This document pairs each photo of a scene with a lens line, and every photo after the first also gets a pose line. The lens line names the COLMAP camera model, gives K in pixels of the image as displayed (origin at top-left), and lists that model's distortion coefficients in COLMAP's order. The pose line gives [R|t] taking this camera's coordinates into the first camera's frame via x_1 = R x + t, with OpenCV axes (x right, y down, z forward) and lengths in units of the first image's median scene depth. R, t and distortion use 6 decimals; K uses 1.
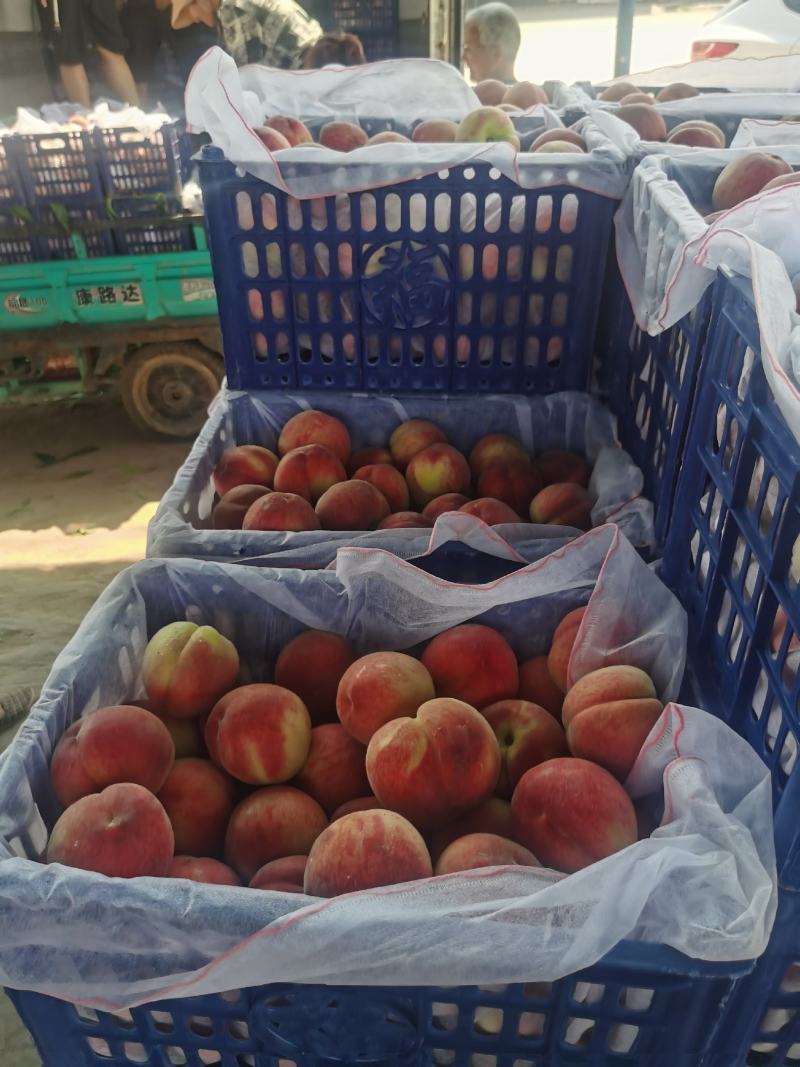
lens RADIAL K [[825.6, 0, 400.0], [0, 825.6, 533.5], [0, 0, 1]] dist [0.051325, -0.109268]
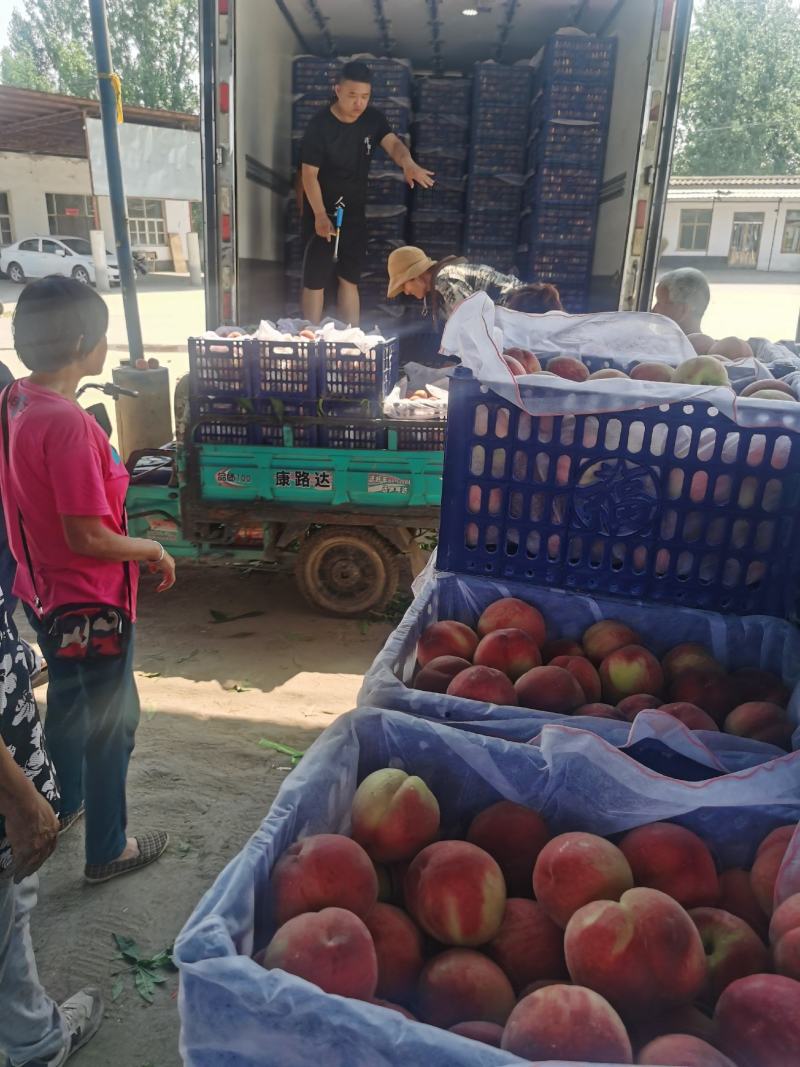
lens RADIAL K [[823.0, 0, 400.0], [0, 823.0, 533.5], [0, 0, 1]] dist [0.030488, -0.048432]
pose [[0.976620, 0.124272, -0.175416, -0.077549], [-0.162892, 0.960270, -0.226599, 0.040075], [0.140287, 0.249875, 0.958062, -0.072910]]
